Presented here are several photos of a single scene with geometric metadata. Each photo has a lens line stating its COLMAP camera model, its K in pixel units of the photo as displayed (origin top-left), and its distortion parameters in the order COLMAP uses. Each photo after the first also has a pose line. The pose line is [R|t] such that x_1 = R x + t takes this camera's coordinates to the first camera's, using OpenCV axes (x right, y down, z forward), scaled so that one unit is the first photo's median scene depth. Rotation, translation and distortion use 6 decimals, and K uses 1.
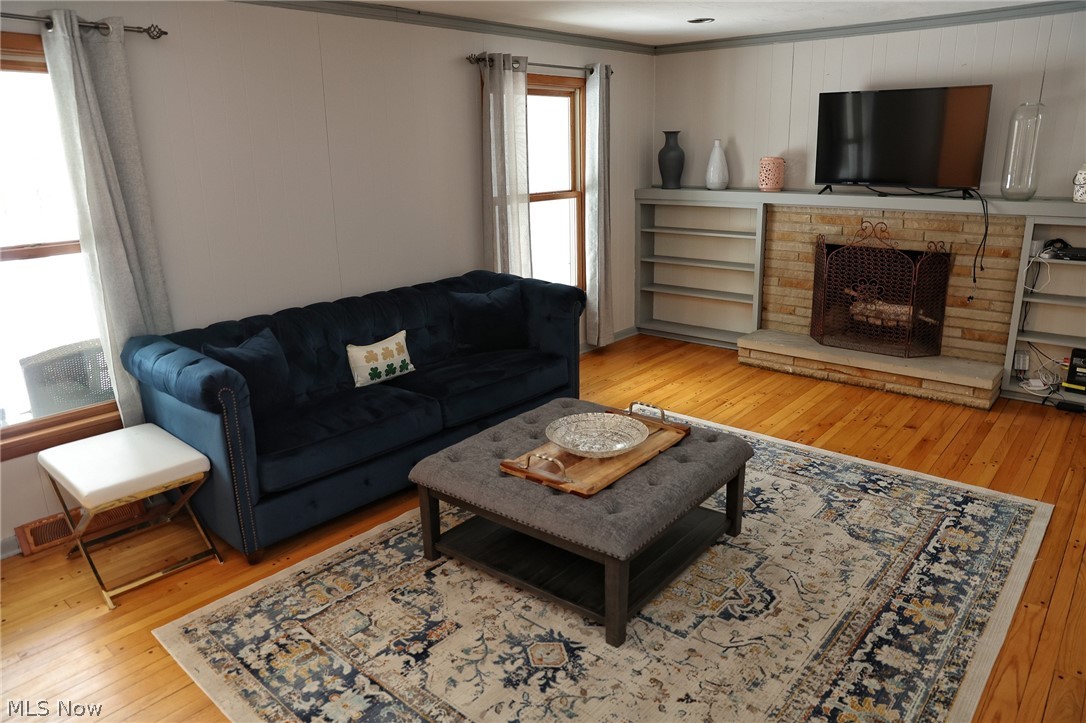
lens RADIAL K [[748.0, 0, 543.0], [0, 748.0, 361.5], [0, 0, 1]] dist [-0.117337, 0.087454]
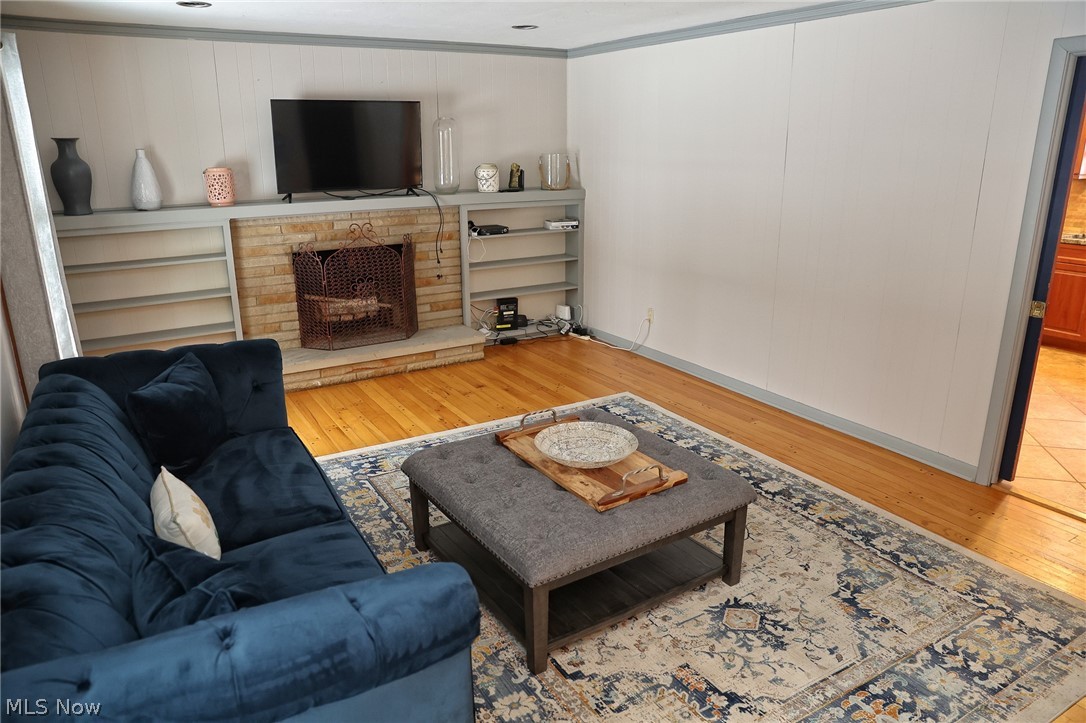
lens RADIAL K [[739.9, 0, 548.3], [0, 739.9, 358.6], [0, 0, 1]] dist [-0.110031, 0.080983]
pose [[0.300739, -0.250753, 0.920152, -0.500872], [0.262270, 0.949362, 0.172994, -0.118445], [-0.916936, 0.189302, 0.351275, 0.416680]]
